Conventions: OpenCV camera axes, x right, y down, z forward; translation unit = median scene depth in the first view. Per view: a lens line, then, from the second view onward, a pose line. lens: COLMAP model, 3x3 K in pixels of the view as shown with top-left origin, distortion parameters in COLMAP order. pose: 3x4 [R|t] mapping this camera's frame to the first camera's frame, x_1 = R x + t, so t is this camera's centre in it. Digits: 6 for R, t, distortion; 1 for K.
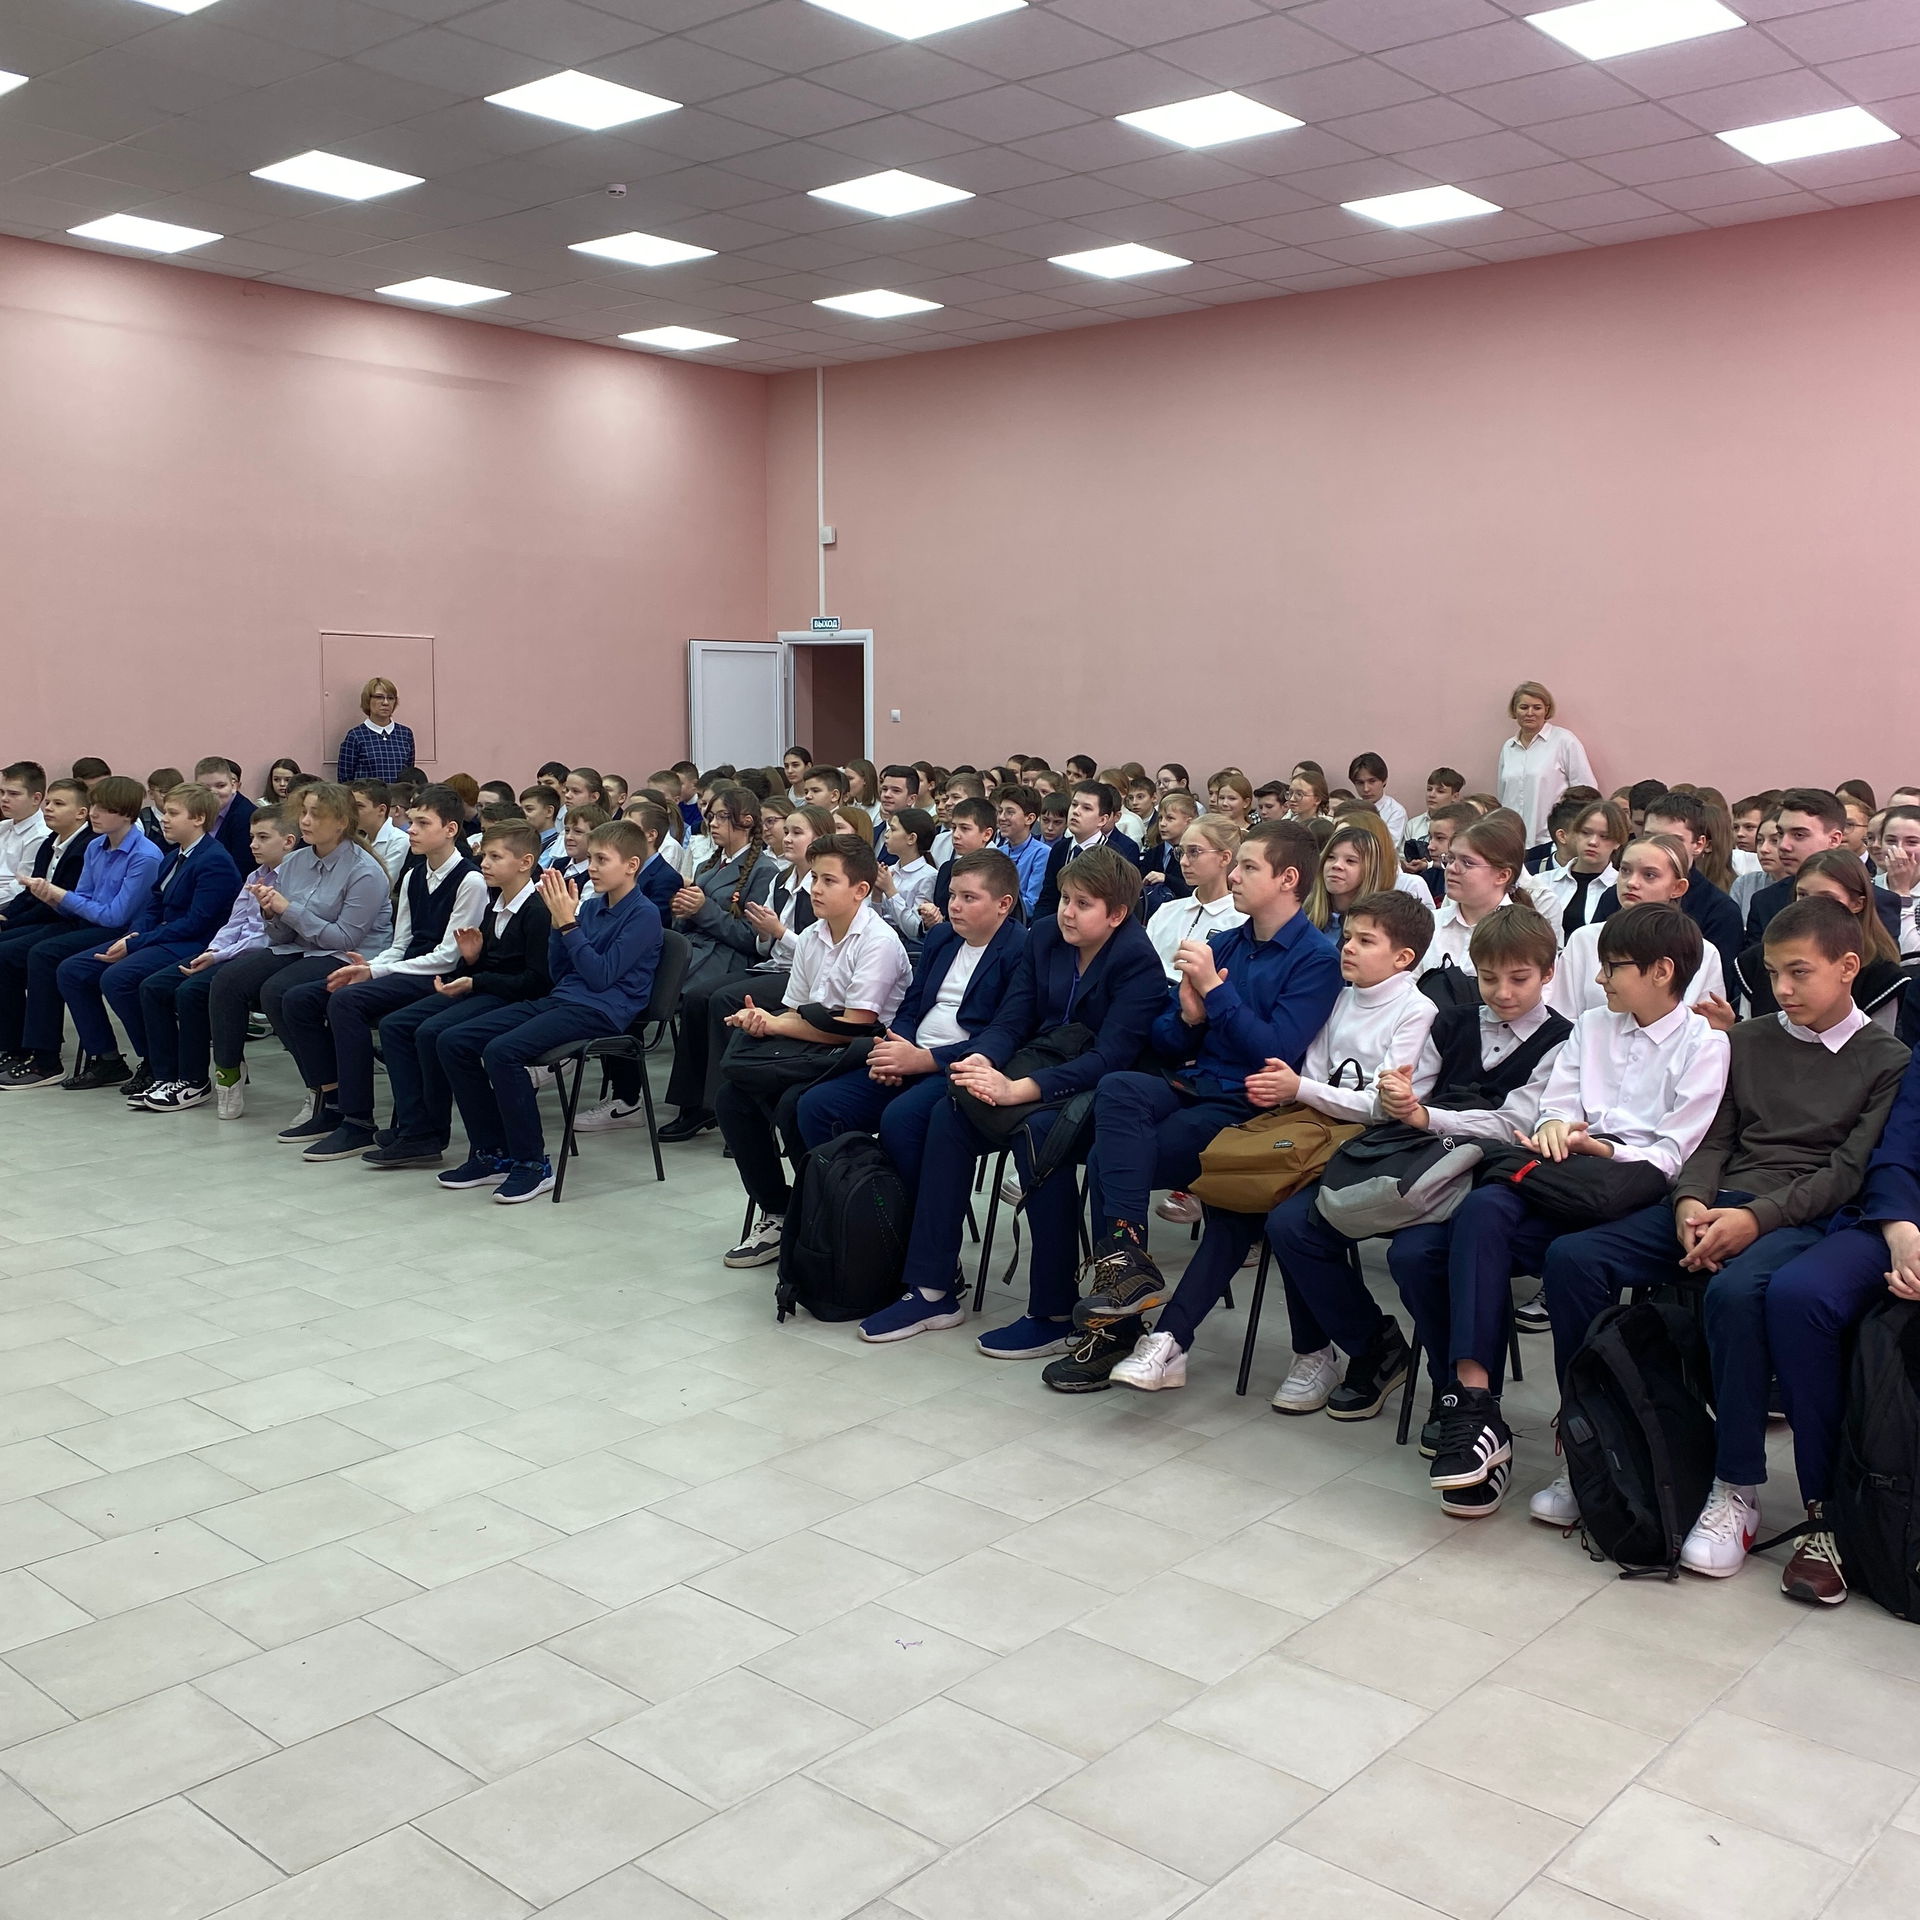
lens RADIAL K [[1920.8, 0, 960.0], [0, 1920.8, 960.0], [0, 0, 1]] dist [0.052422, -0.084027]
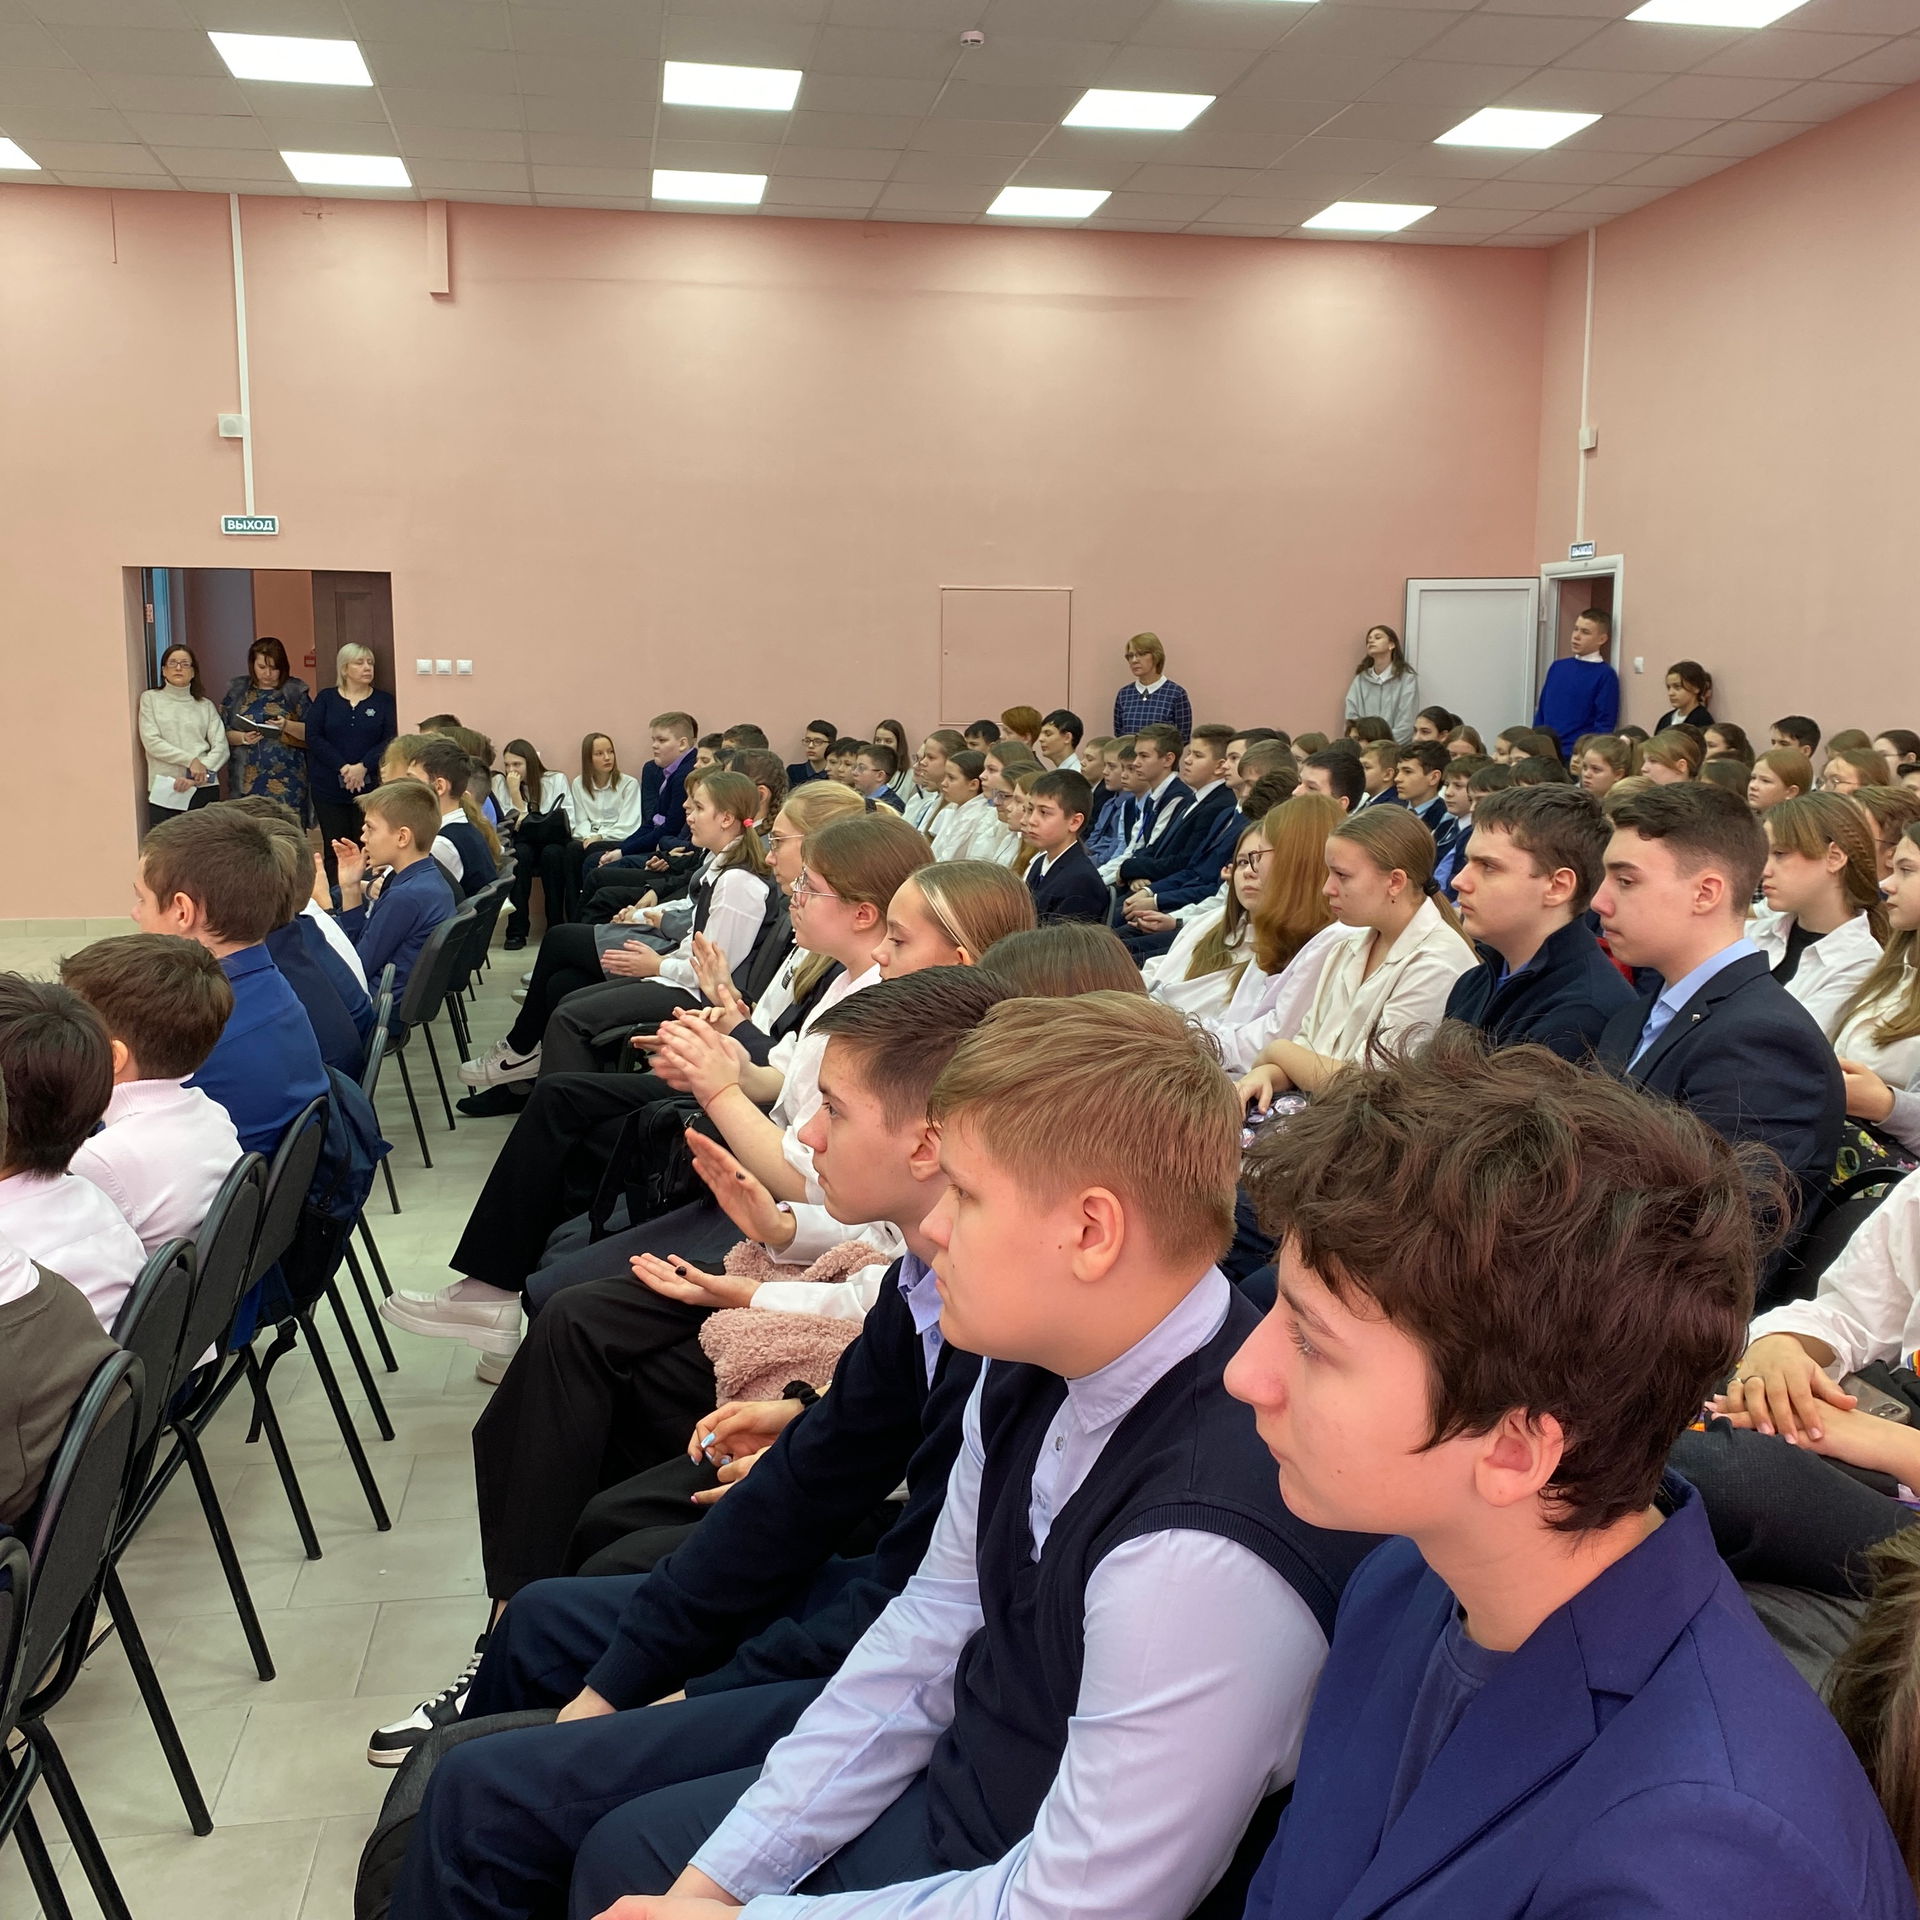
lens RADIAL K [[1935.4, 0, 1000.4], [0, 1935.4, 912.4], [0, 0, 1]] dist [0.047969, -0.137299]
pose [[0.781727, 0.067496, -0.619958, 0.786460], [-0.074565, 0.997110, 0.014535, -0.068934], [0.619147, 0.034864, 0.784501, 0.746736]]
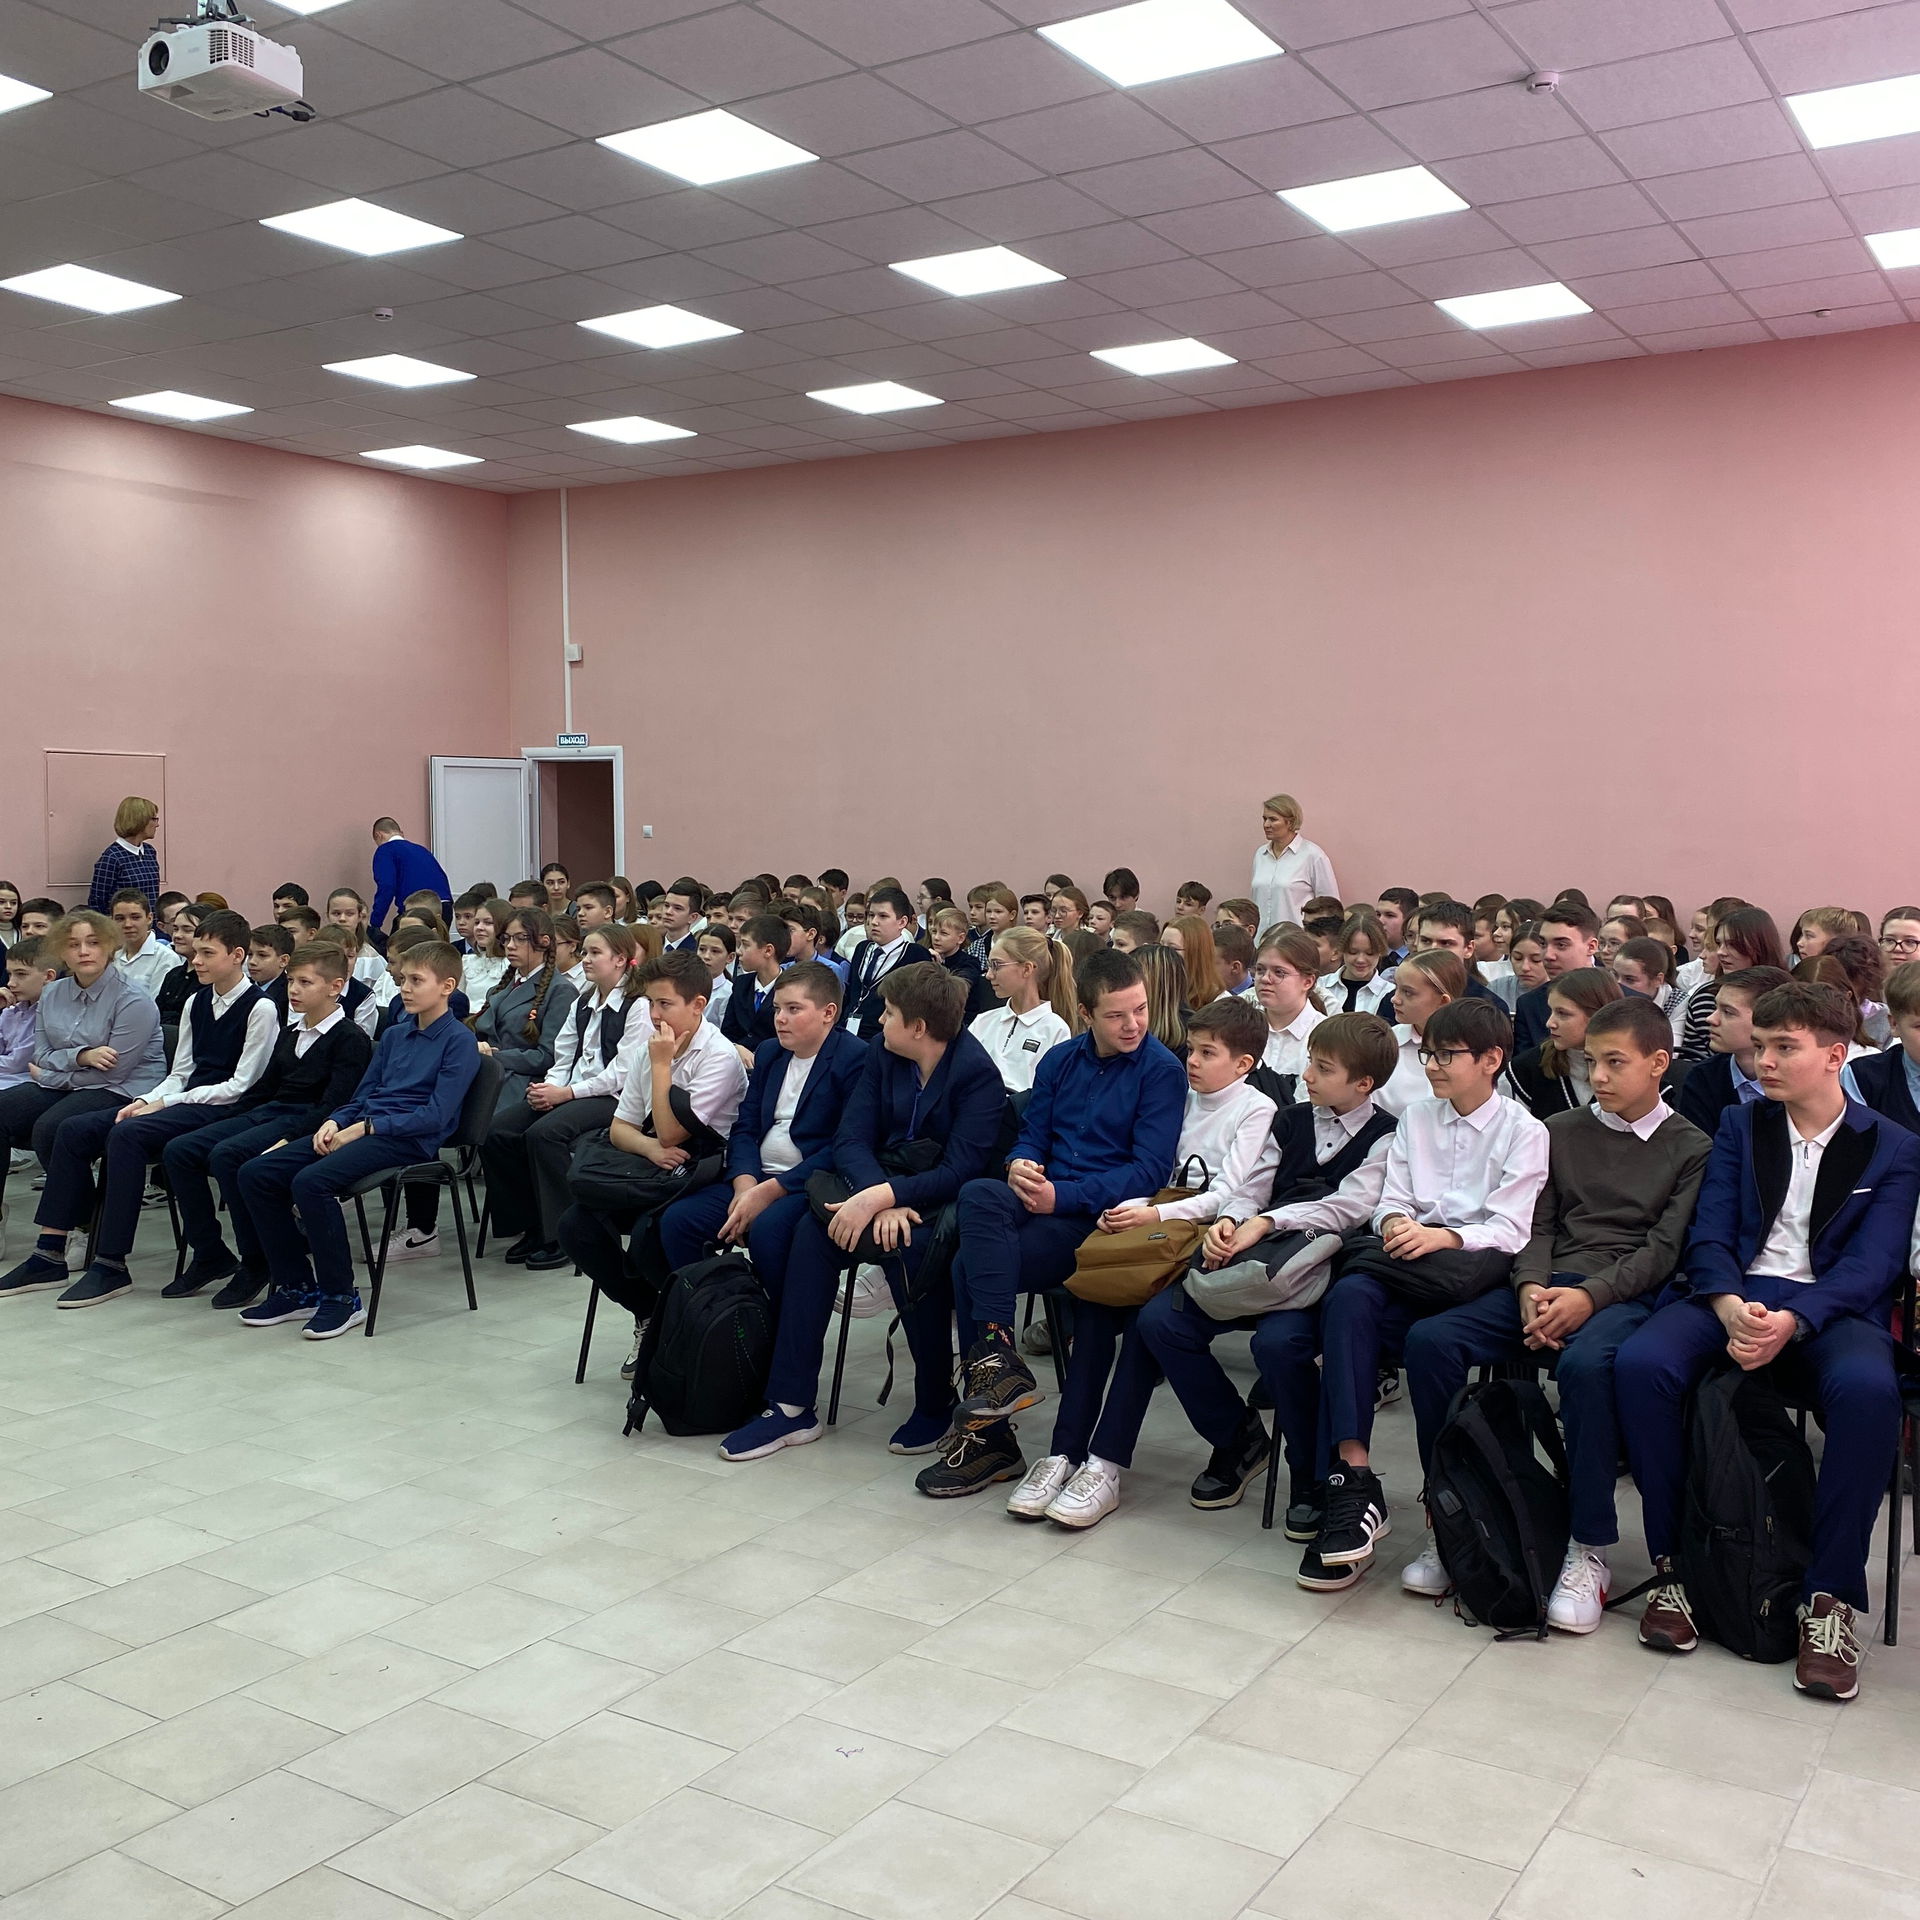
lens RADIAL K [[1930.0, 0, 952.9], [0, 1930.0, 965.9], [0, 0, 1]] dist [0.024001, -0.031544]
pose [[0.988599, -0.015148, 0.149811, -0.085509], [0.023521, 0.998249, -0.054279, -0.001009], [-0.148726, 0.057184, 0.987224, -0.025387]]
